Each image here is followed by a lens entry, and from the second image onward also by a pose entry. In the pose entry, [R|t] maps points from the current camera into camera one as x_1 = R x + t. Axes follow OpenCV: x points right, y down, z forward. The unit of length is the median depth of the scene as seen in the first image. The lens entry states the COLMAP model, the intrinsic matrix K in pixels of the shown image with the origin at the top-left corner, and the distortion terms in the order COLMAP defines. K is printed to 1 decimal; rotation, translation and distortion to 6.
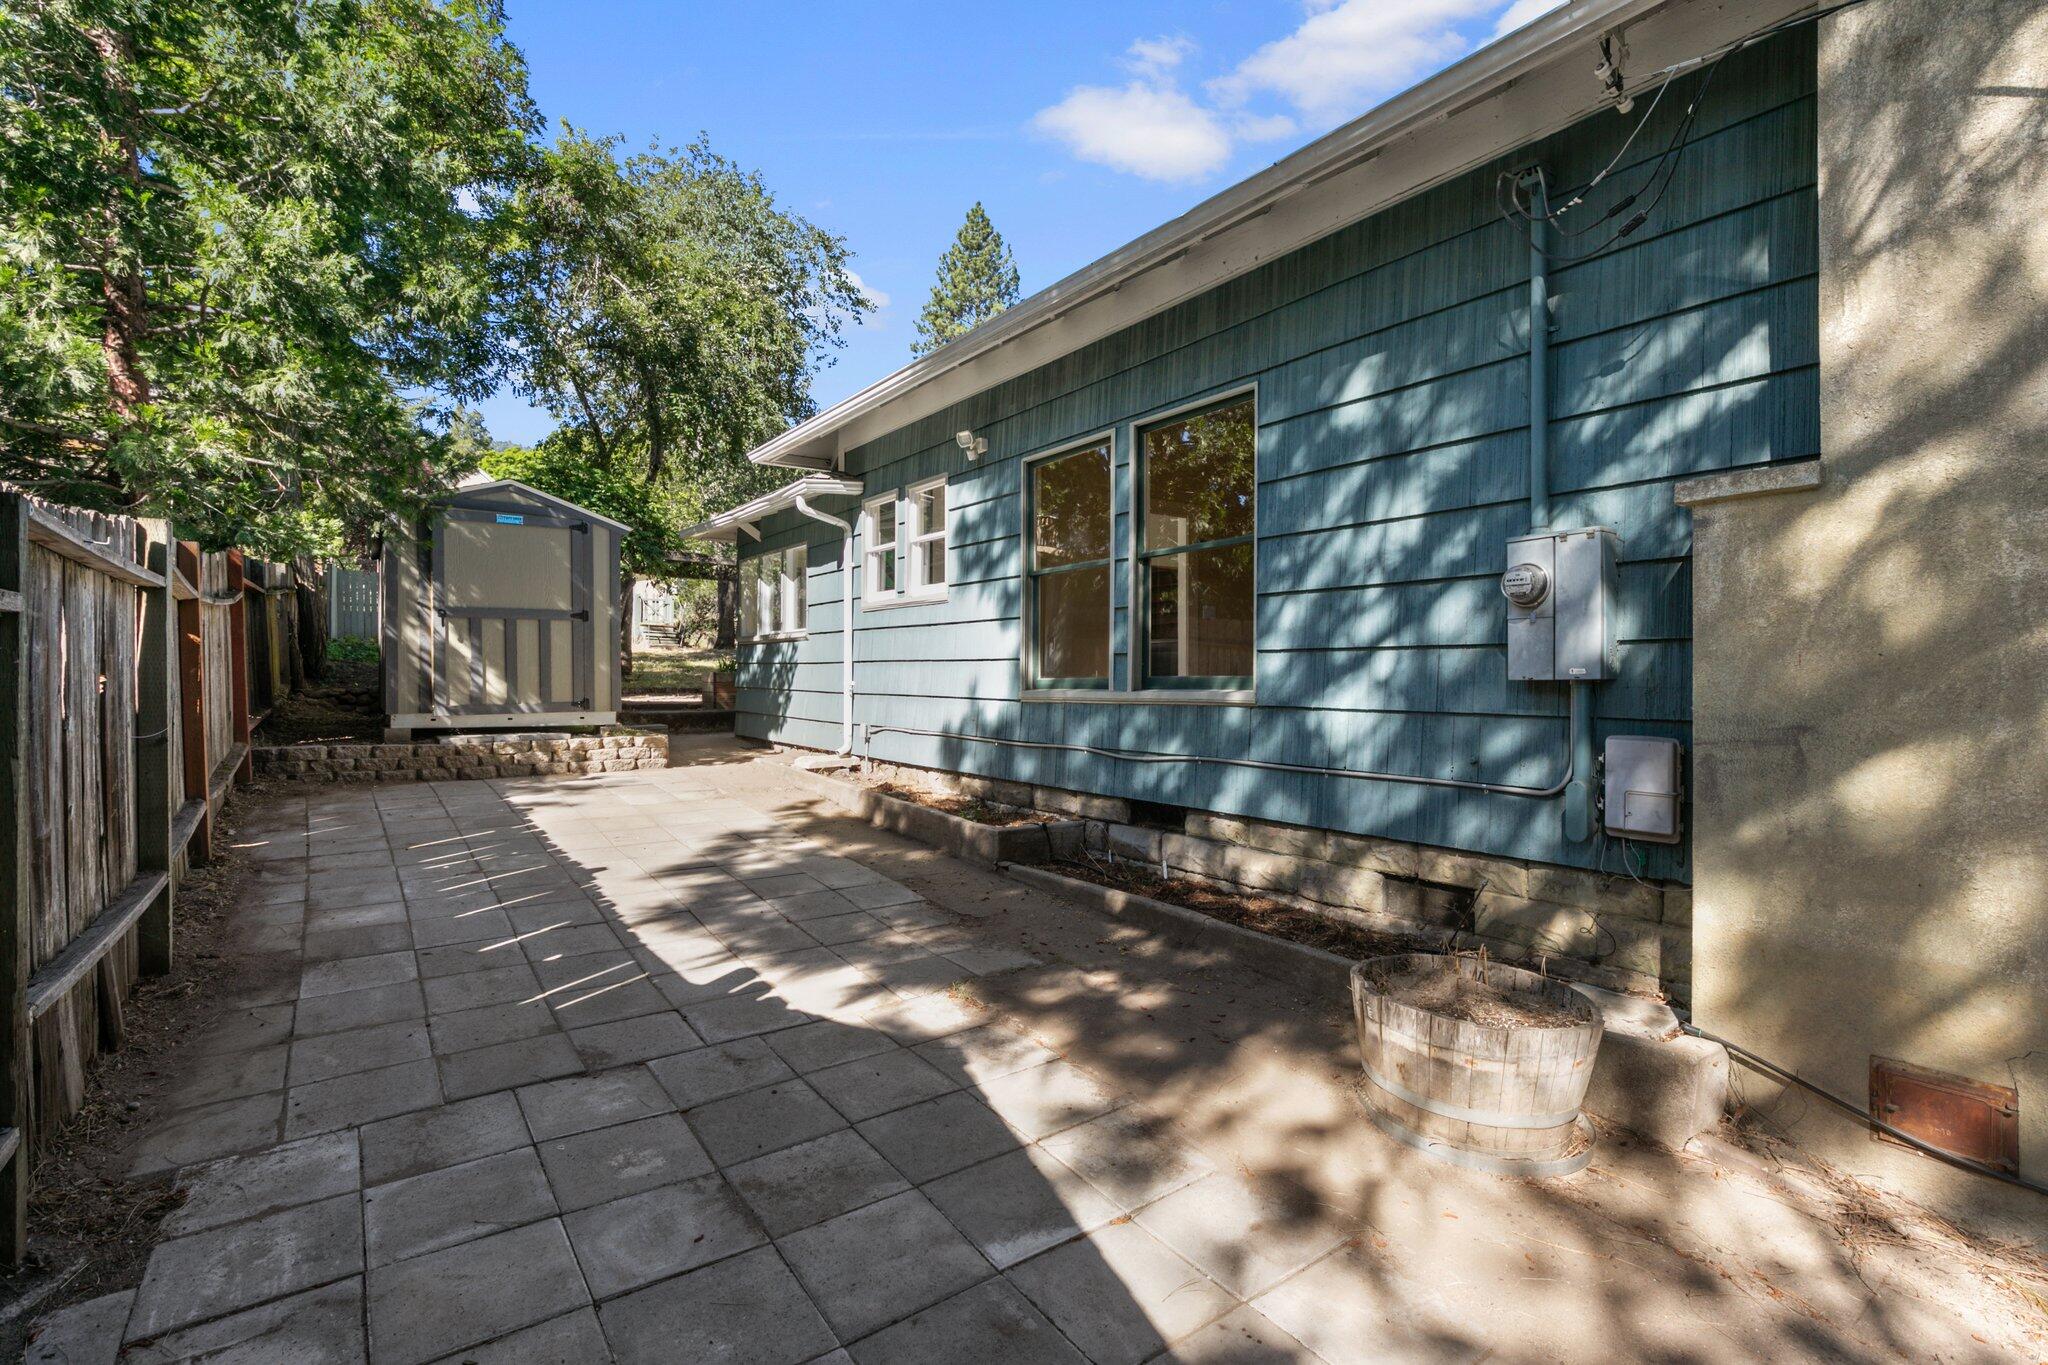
lens RADIAL K [[930.6, 0, 1024.0], [0, 930.6, 682.5], [0, 0, 1]] dist [0.001731, -0.000075]
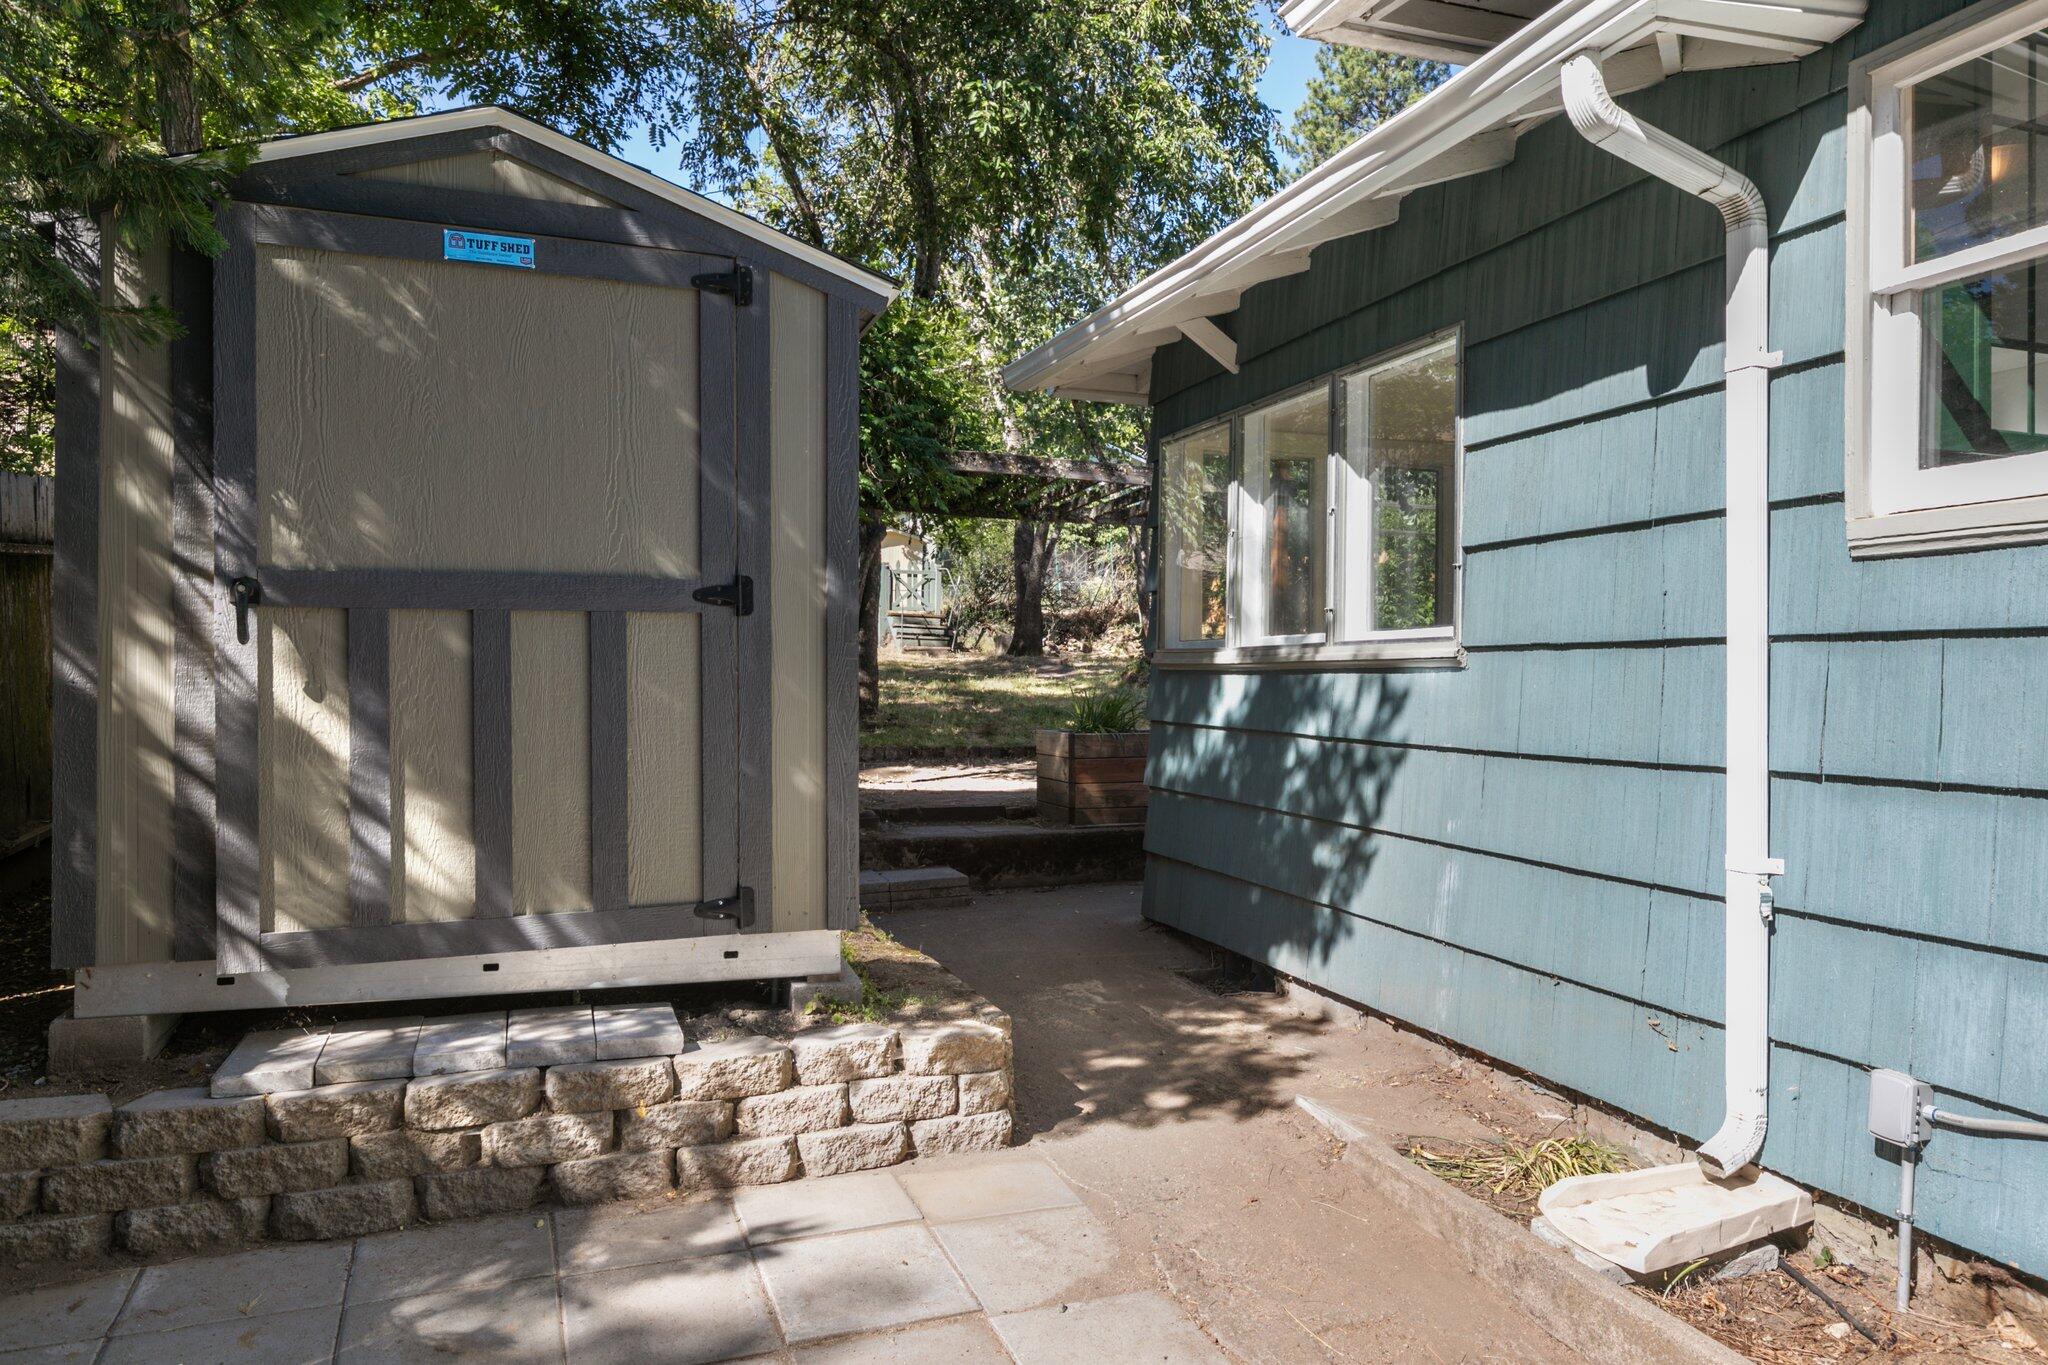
lens RADIAL K [[1394.8, 0, 1024.0], [0, 1394.8, 682.5], [0, 0, 1]] dist [0.005589, 0.005178]
pose [[0.958209, 0.002489, -0.286057, -0.266111], [-0.004953, 0.999957, -0.007889, -0.042817], [0.286025, 0.008976, 0.958180, 0.614114]]
